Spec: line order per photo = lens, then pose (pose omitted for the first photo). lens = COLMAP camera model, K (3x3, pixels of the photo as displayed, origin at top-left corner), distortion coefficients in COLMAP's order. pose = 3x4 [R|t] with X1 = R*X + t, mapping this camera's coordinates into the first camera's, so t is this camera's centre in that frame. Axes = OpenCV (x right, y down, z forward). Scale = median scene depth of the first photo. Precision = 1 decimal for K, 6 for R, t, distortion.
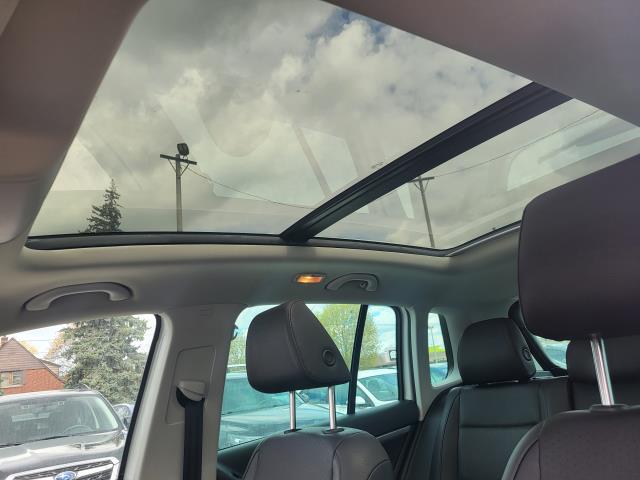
lens RADIAL K [[484.9, 0, 322.0], [0, 484.9, 242.4], [0, 0, 1]] dist [0.083632, -0.071377]
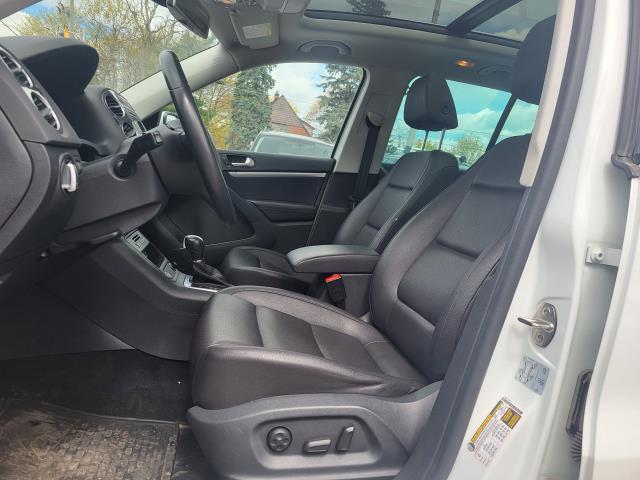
lens RADIAL K [[484.9, 0, 322.0], [0, 484.9, 242.4], [0, 0, 1]] dist [0.083632, -0.071377]
pose [[0.869852, 0.310383, -0.383431, 0.324322], [-0.131531, 0.895045, 0.426138, -0.015885], [0.475454, -0.320244, 0.819382, -0.561734]]
